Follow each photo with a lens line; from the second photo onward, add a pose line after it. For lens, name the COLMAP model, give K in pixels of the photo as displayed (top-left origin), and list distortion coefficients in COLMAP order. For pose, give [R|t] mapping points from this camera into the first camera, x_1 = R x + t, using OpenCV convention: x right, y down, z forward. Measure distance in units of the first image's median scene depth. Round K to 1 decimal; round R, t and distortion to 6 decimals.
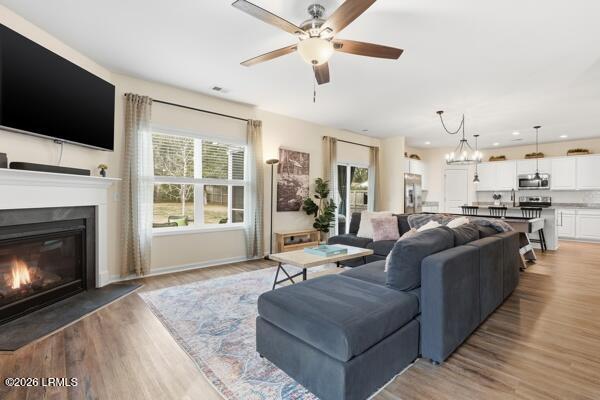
lens RADIAL K [[276.0, 0, 298.2], [0, 276.0, 197.8], [0, 0, 1]] dist [-0.022248, -0.000080]
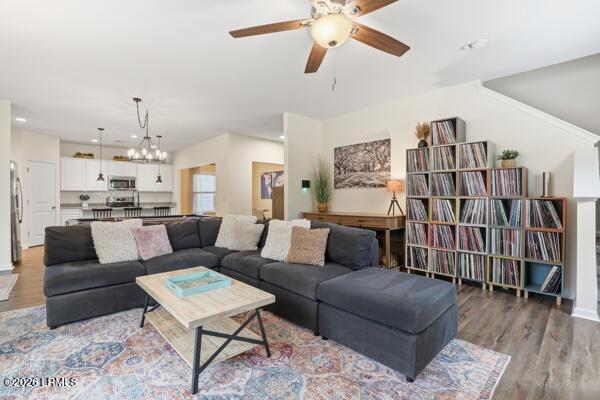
lens RADIAL K [[276.0, 0, 306.0], [0, 276.0, 200.6], [0, 0, 1]] dist [-0.022248, -0.000080]
pose [[-0.046242, -0.012611, 0.998851, -0.334589], [0.002455, 0.999916, 0.012738, -0.004229], [-0.998927, 0.003041, -0.046207, 0.467984]]
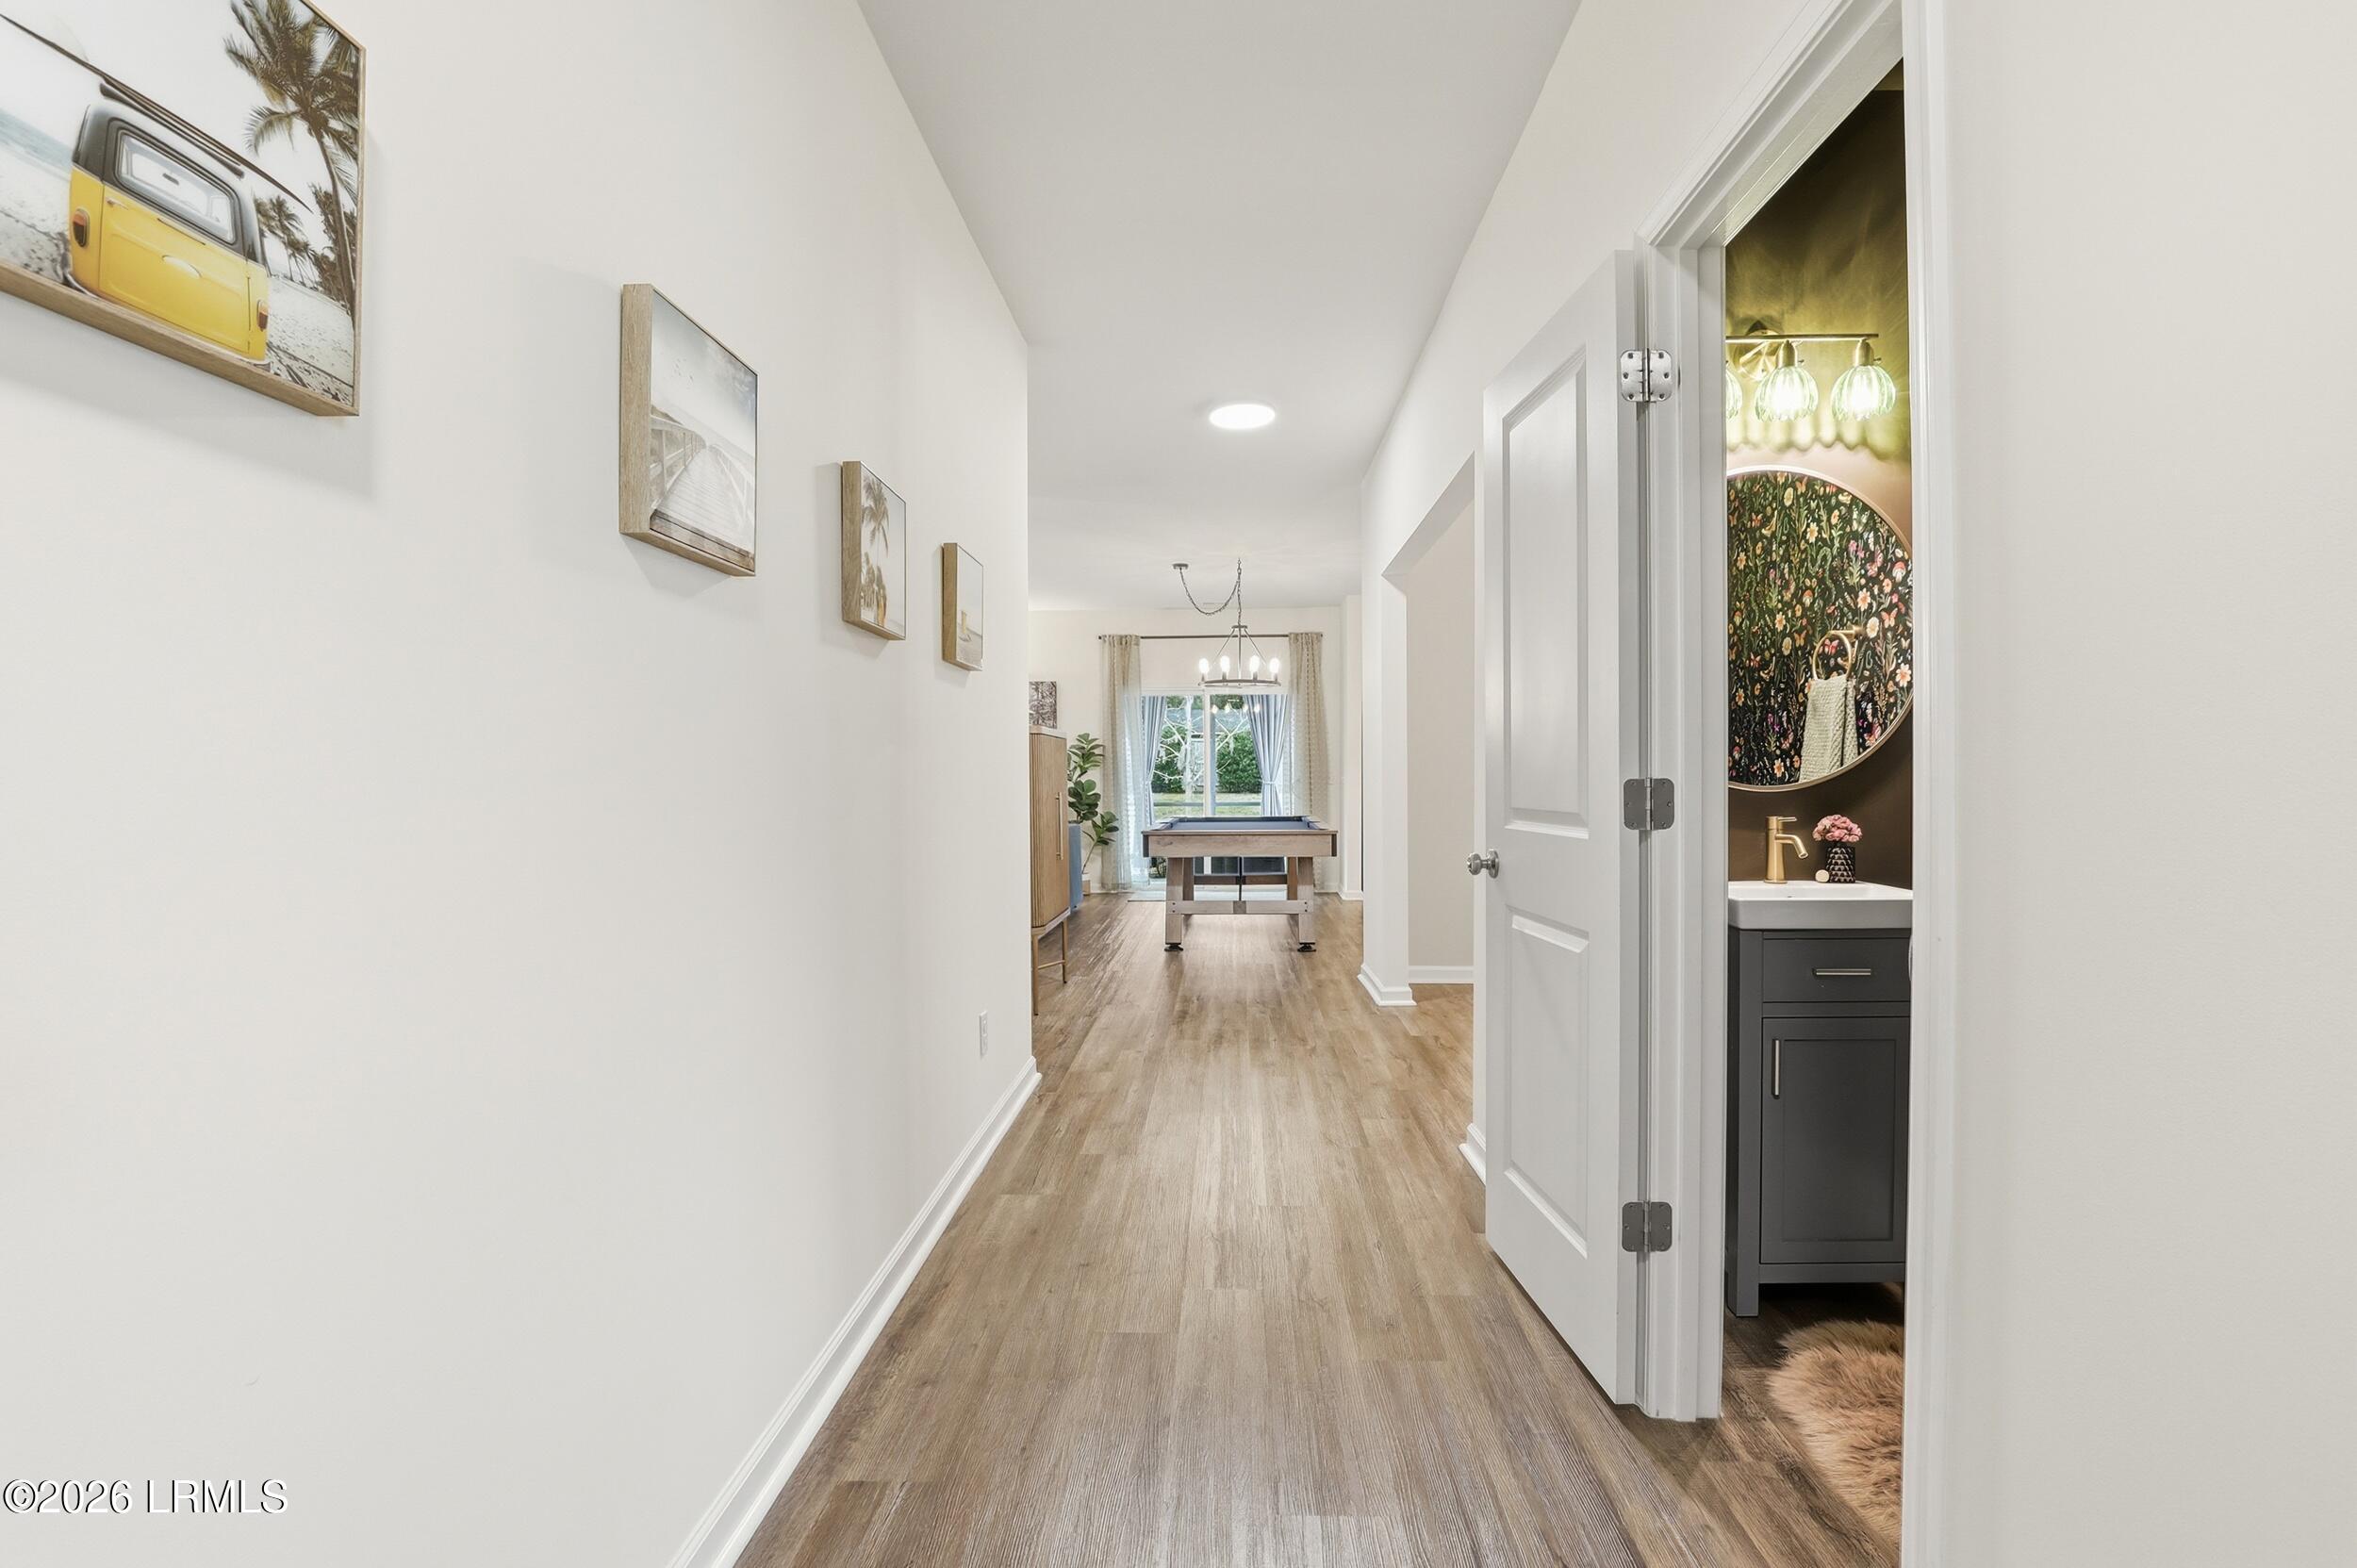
lens RADIAL K [[1084.2, 0, 1190.1], [0, 1084.2, 781.5], [0, 0, 1]] dist [-0.022248, -0.000080]
pose [[0.732861, -0.005869, -0.680353, 1.509228], [0.010910, 0.999936, 0.003127, 0.002320], [0.680291, -0.009714, 0.732878, -0.177896]]
